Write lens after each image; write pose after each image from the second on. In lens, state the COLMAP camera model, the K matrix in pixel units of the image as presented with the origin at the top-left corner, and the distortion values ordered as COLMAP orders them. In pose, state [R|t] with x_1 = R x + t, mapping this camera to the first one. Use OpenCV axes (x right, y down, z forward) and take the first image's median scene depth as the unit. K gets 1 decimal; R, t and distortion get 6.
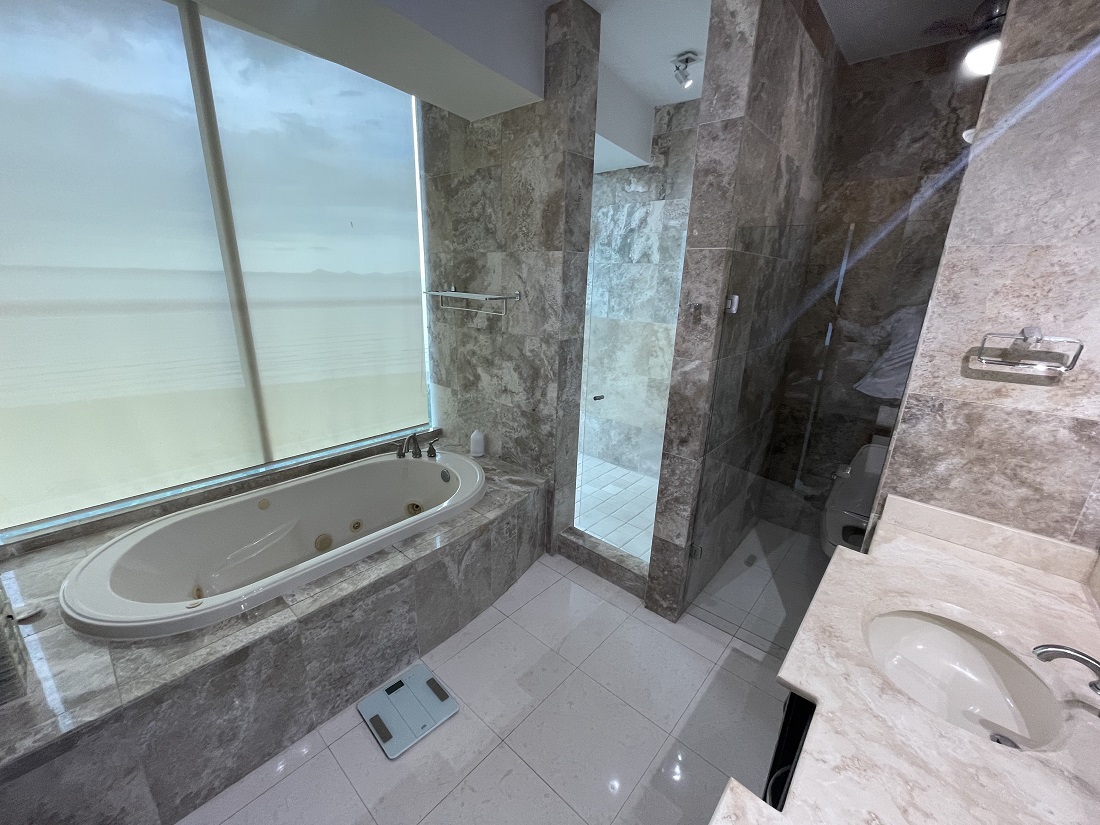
lens RADIAL K [[442.2, 0, 549.9], [0, 442.2, 414.1], [0, 0, 1]] dist [-0.003703, -0.000352]
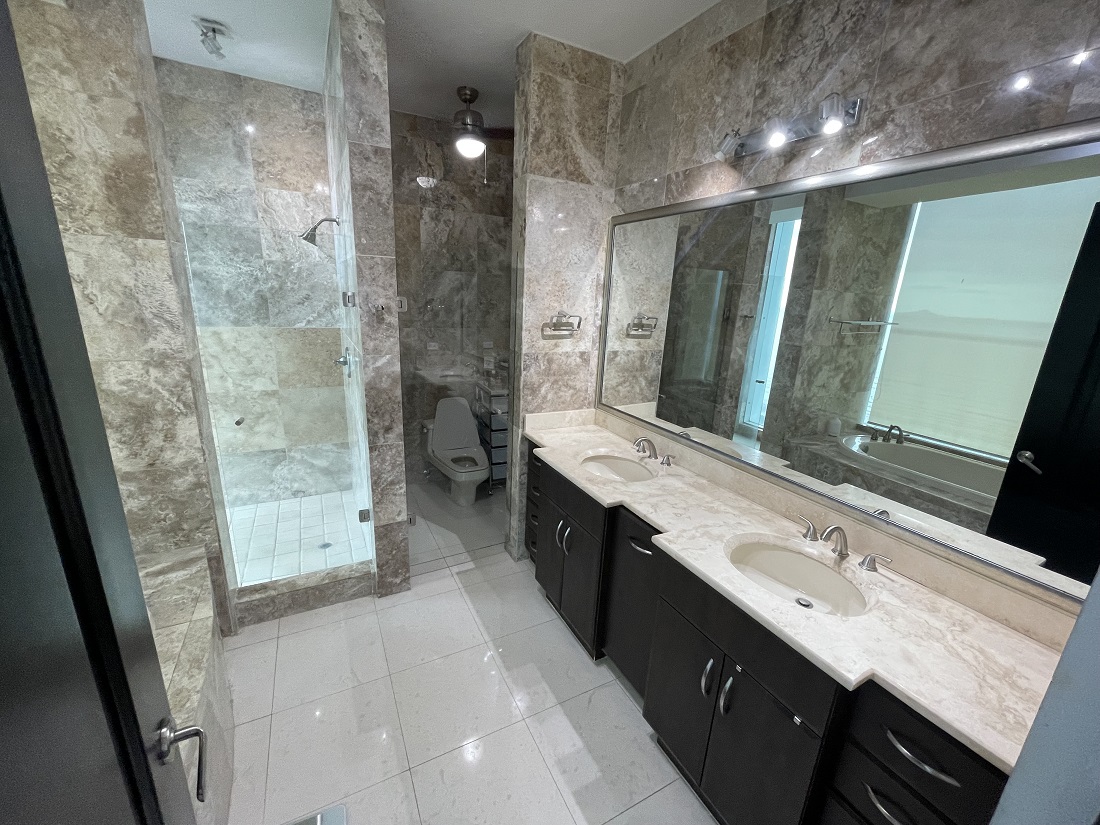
lens RADIAL K [[442.2, 0, 547.7], [0, 442.2, 413.0], [0, 0, 1]] dist [-0.003703, -0.000352]
pose [[0.360381, -0.260832, 0.895596, -0.560367], [0.239945, 0.953724, 0.181209, -0.085651], [-0.901417, 0.149590, 0.406289, 0.192925]]
